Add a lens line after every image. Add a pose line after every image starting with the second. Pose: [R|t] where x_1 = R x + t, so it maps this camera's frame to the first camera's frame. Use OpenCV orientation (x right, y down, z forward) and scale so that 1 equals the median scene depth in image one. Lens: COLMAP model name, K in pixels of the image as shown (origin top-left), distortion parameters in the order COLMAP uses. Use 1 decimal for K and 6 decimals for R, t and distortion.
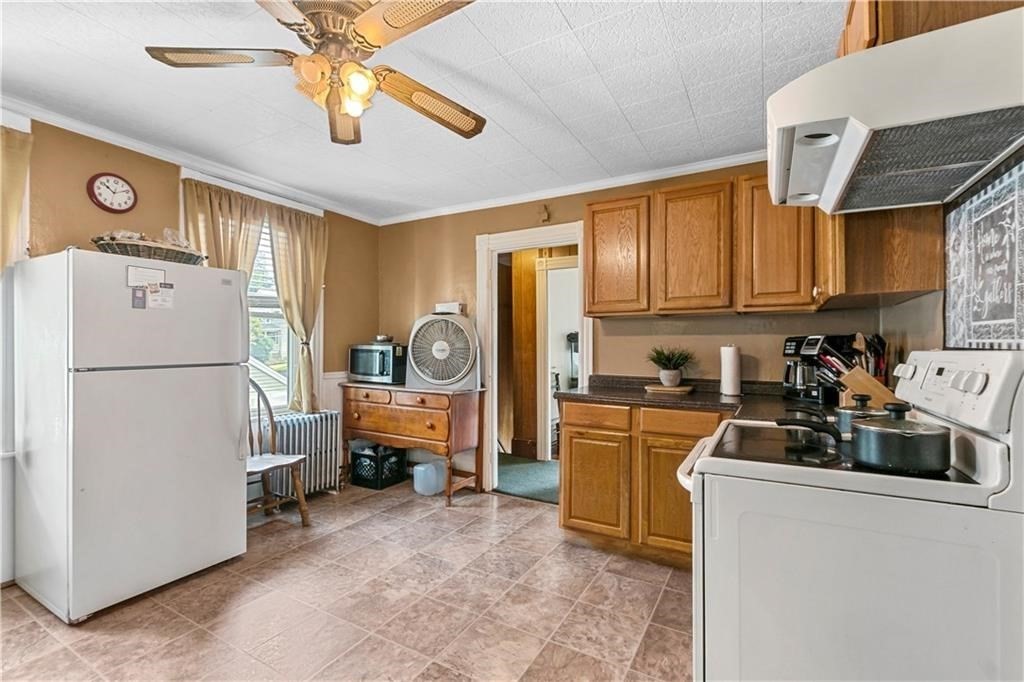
lens RADIAL K [[451.5, 0, 516.5], [0, 451.5, 348.5], [0, 0, 1]] dist [-0.000534, -0.000077]
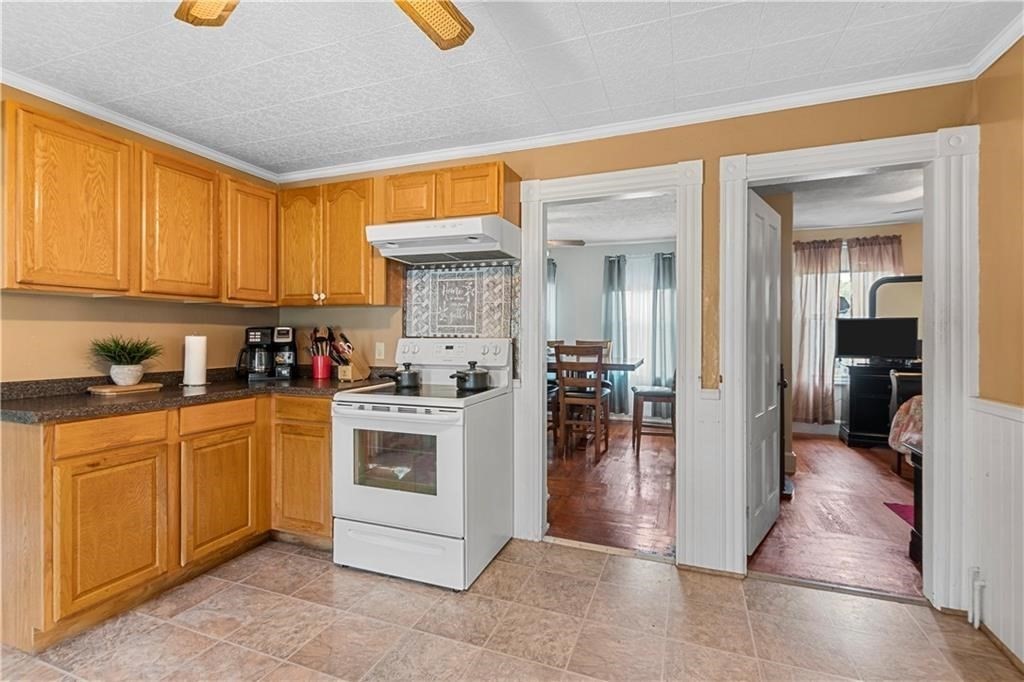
lens RADIAL K [[451.5, 0, 517.9], [0, 451.5, 334.9], [0, 0, 1]] dist [-0.000534, -0.000077]
pose [[-0.148774, -0.000267, 0.988871, -0.643339], [0.002903, 0.999996, 0.000707, -0.005329], [-0.988867, 0.002976, -0.148773, 0.480470]]
